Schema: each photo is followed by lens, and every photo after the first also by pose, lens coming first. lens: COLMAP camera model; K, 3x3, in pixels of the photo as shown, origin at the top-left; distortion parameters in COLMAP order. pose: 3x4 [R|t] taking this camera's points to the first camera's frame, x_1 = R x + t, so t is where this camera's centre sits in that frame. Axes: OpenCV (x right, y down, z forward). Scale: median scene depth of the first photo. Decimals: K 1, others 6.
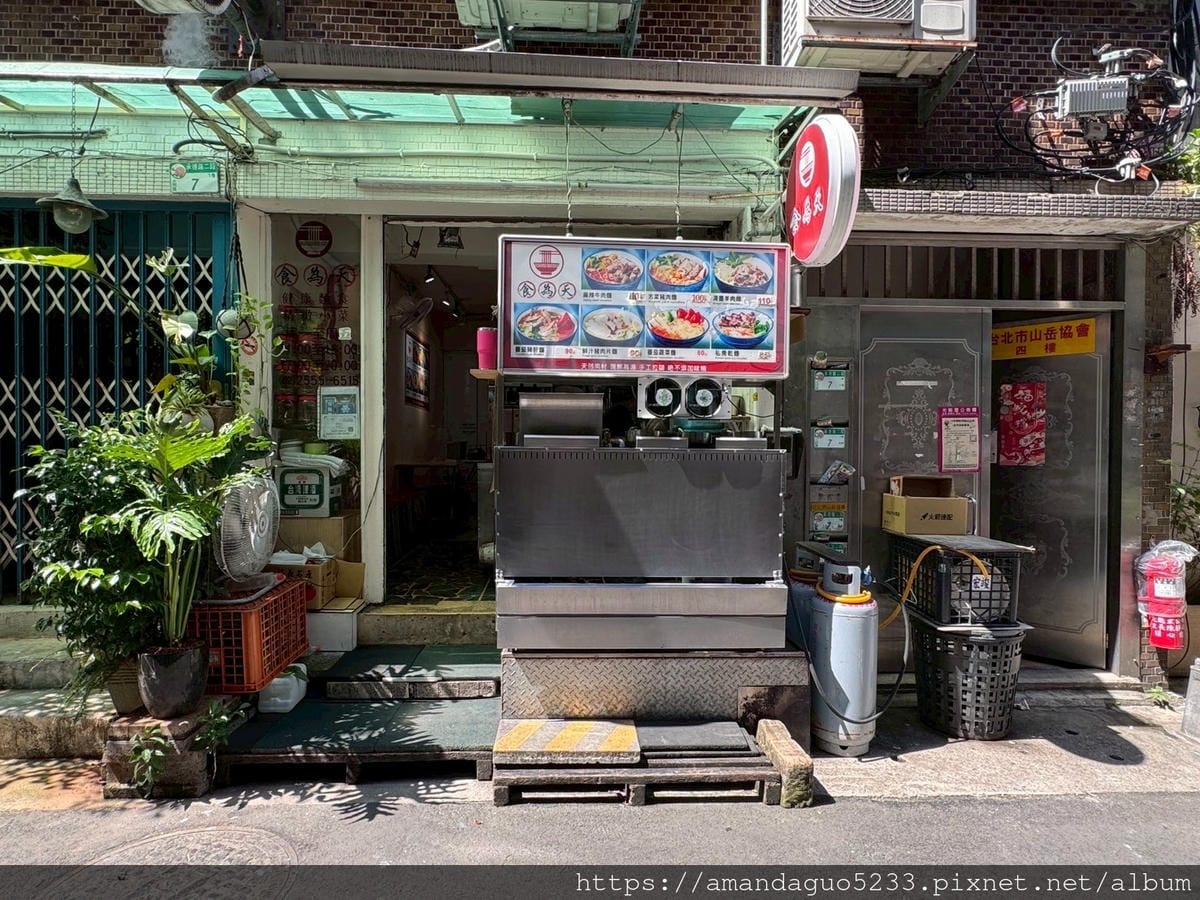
lens RADIAL K [[859.6, 0, 533.2], [0, 859.6, 450.2], [0, 0, 1]] dist [-0.003002, 0.002761]
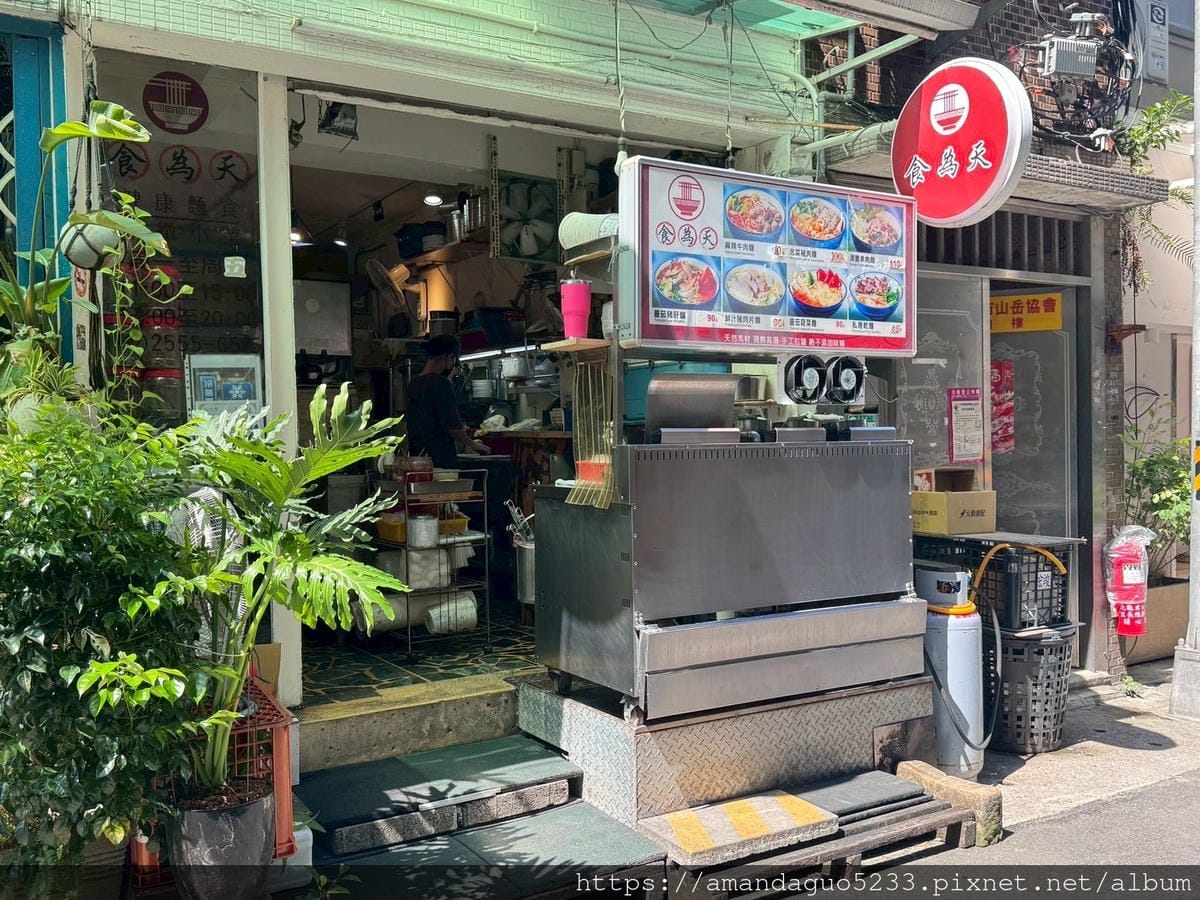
lens RADIAL K [[1470.5, 0, 598.2], [0, 1470.5, 457.7], [0, 0, 1]] dist [0.280124, -1.008690]
pose [[0.793908, -0.029481, 0.607323, -0.839181], [0.028031, 0.999536, 0.011877, -0.009381], [-0.607392, 0.007595, 0.794366, 0.018283]]
